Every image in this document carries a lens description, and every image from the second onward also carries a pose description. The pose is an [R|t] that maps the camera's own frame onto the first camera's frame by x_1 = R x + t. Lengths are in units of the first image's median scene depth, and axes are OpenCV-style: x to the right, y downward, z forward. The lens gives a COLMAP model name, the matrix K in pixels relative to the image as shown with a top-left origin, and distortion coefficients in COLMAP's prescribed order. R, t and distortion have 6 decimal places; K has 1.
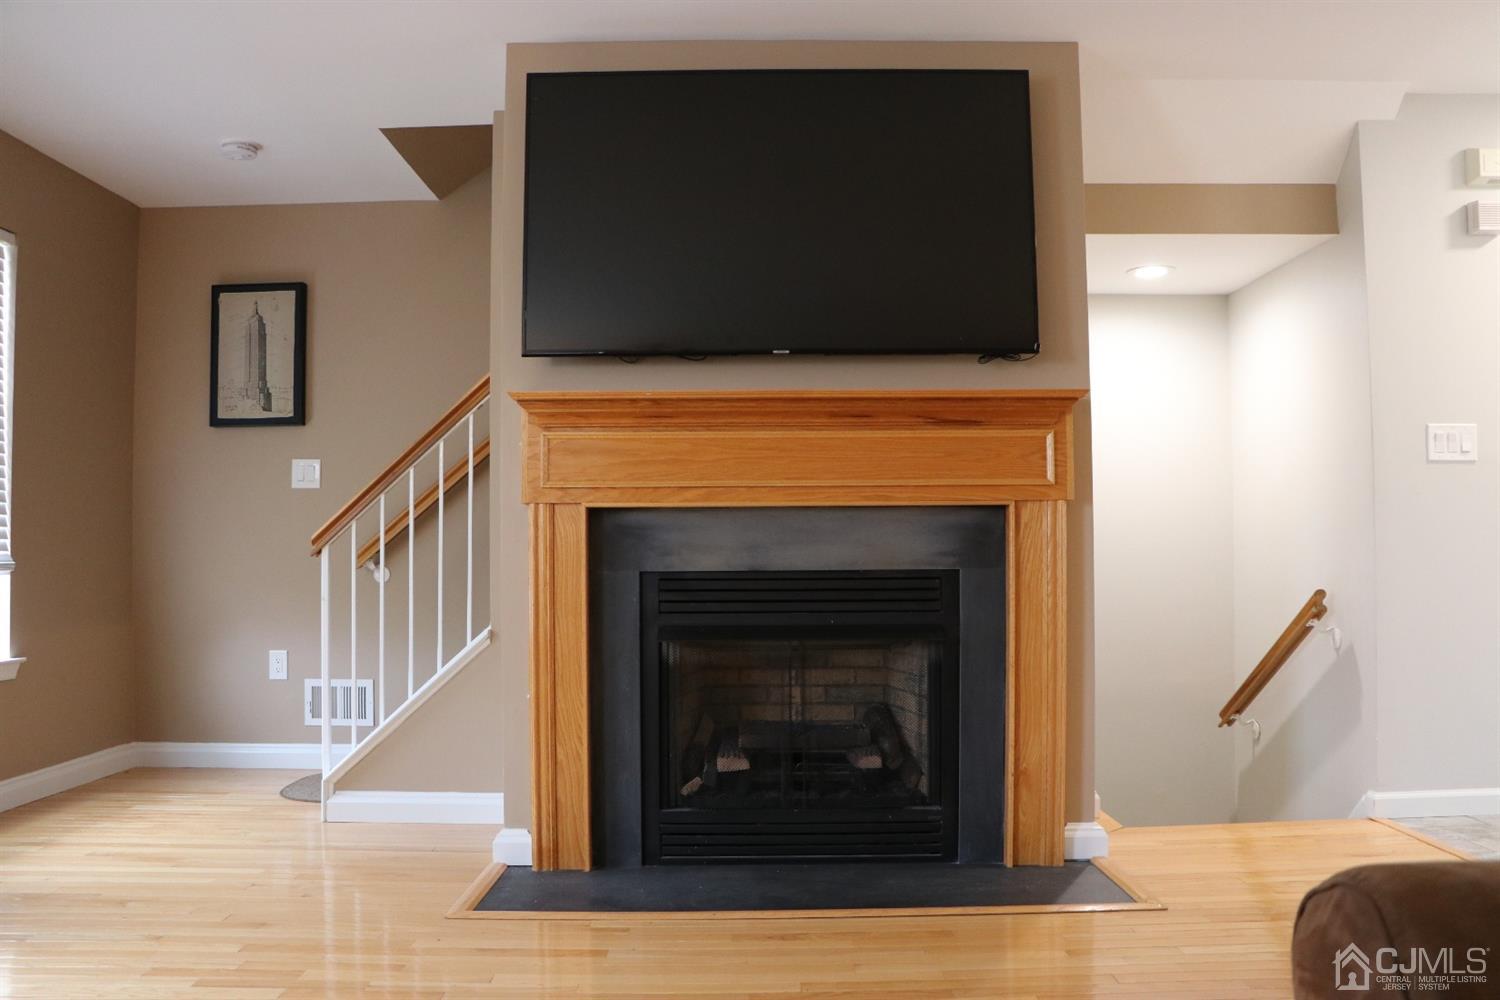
lens RADIAL K [[1230.4, 0, 754.4], [0, 1230.4, 513.9], [0, 0, 1]] dist [-0.170762, 0.131337]
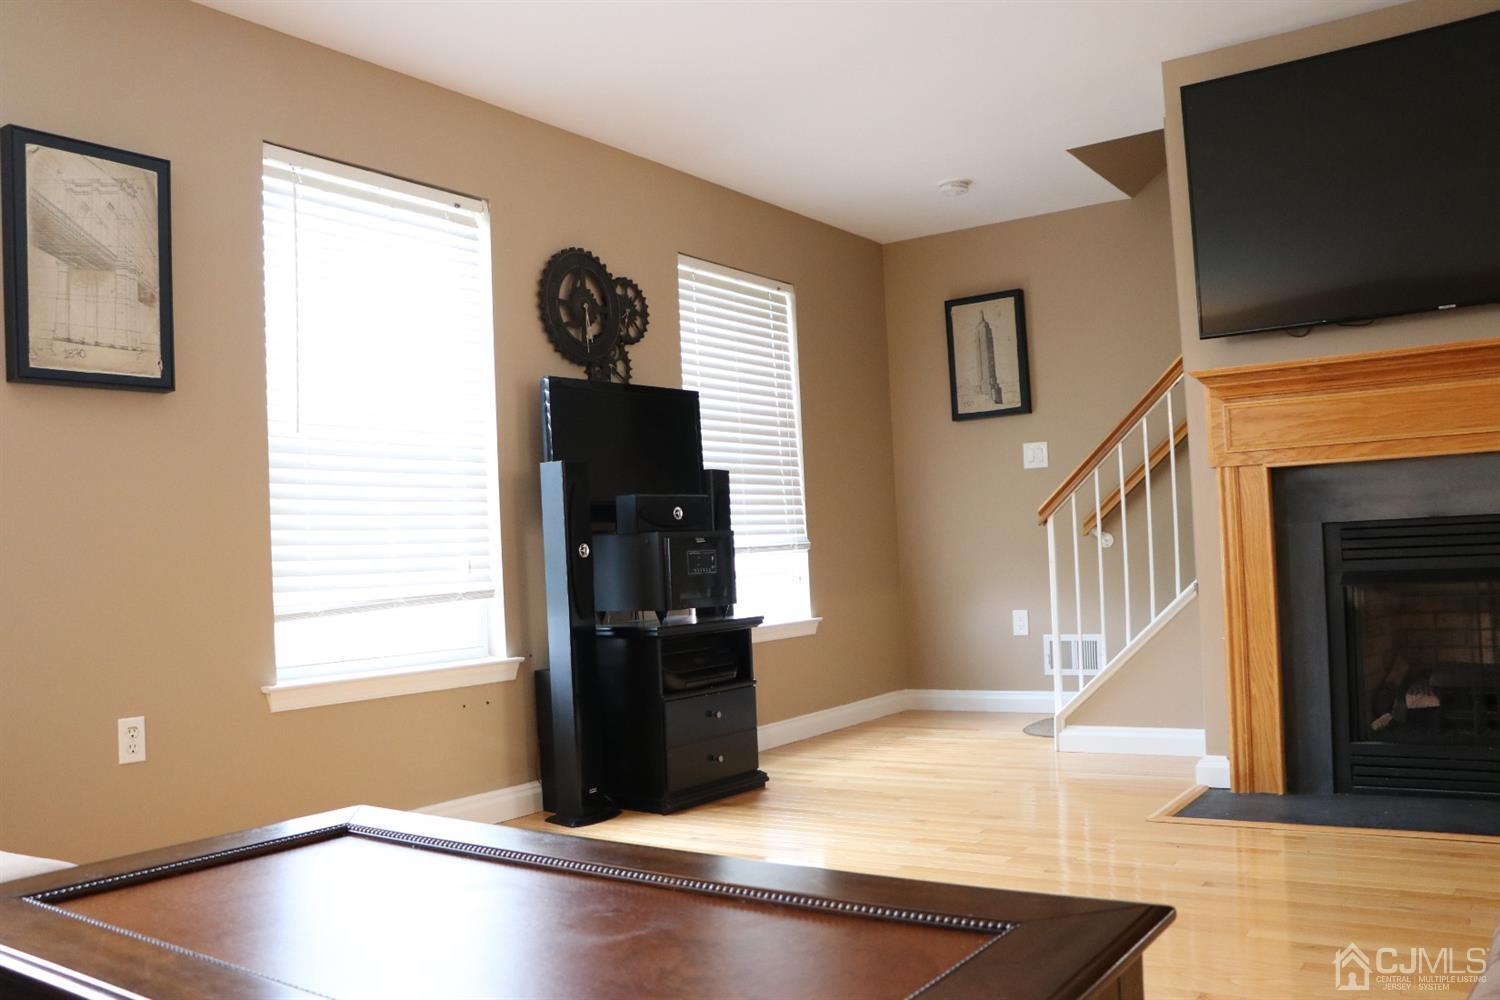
lens RADIAL K [[1230.4, 0, 755.7], [0, 1230.4, 504.1], [0, 0, 1]] dist [-0.170762, 0.131337]
pose [[0.822329, -0.053578, -0.566485, 0.090596], [0.060757, 0.998133, -0.006206, 0.005853], [0.565760, -0.029314, 0.824049, -0.152437]]
